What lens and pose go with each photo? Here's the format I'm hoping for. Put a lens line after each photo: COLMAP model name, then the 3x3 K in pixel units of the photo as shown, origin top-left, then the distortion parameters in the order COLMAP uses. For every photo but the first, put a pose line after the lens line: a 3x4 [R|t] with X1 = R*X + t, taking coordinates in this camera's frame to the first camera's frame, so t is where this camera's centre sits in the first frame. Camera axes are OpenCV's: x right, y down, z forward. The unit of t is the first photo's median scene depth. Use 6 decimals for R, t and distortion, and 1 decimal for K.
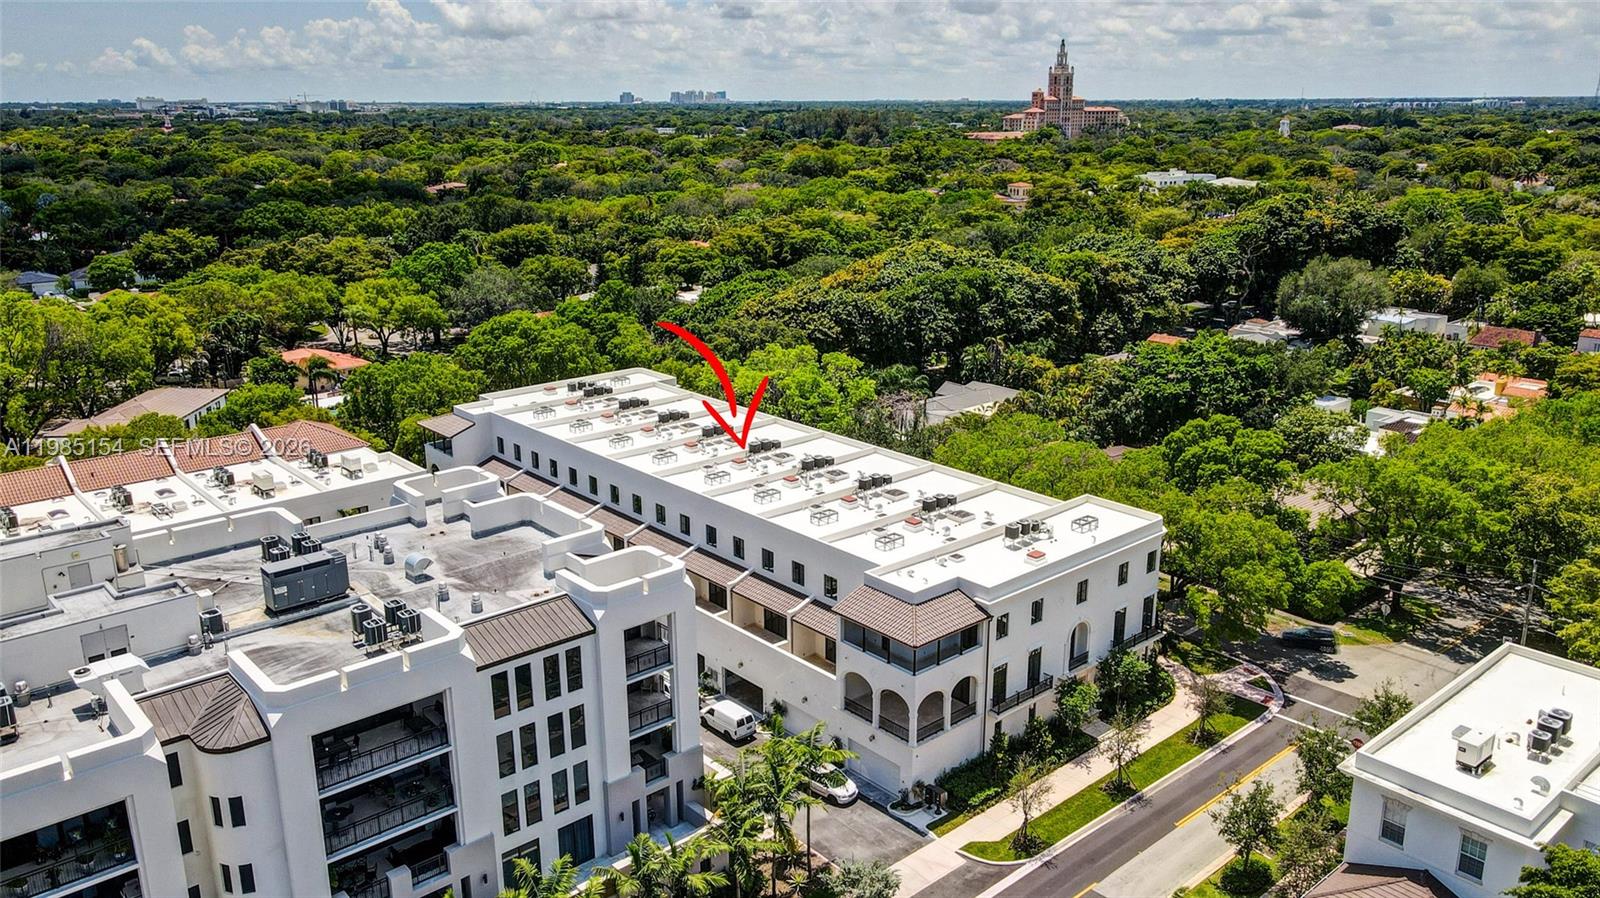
lens RADIAL K [[1215.8, 0, 800.6], [0, 1215.8, 449.7], [0, 0, 1]] dist [-0.042134, 0.021214]
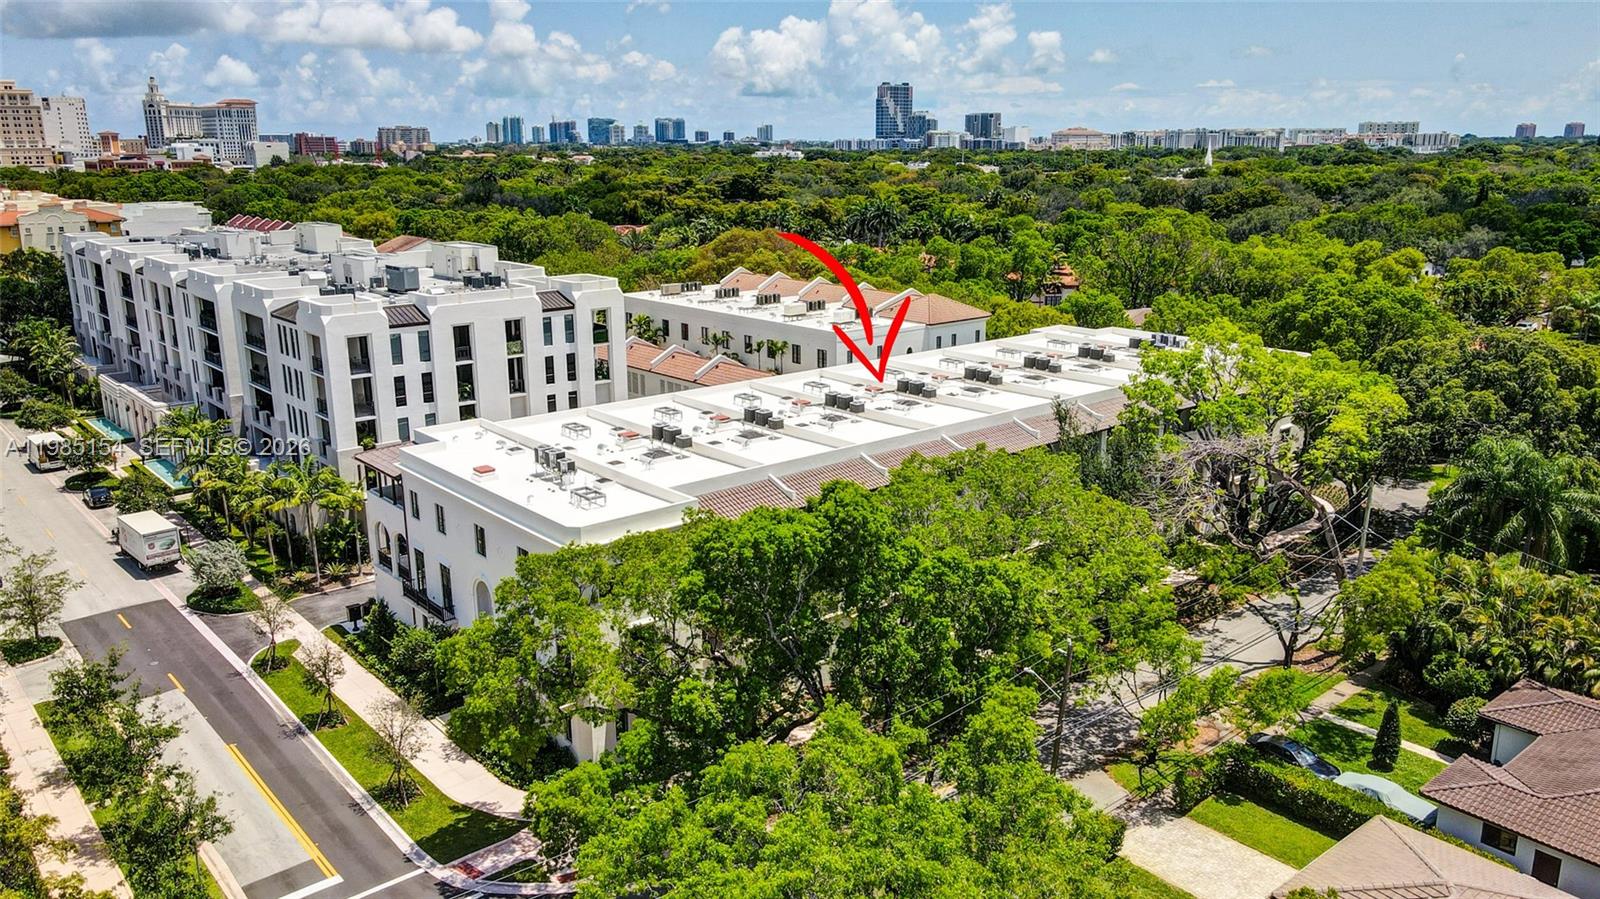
lens RADIAL K [[1215.8, 0, 797.4], [0, 1215.8, 450.4], [0, 0, 1]] dist [-0.042134, 0.021214]
pose [[-0.007195, 0.254414, -0.967069, 0.982213], [-0.284115, 0.926718, 0.245913, -0.185850], [0.958763, 0.276528, 0.065615, 1.155576]]
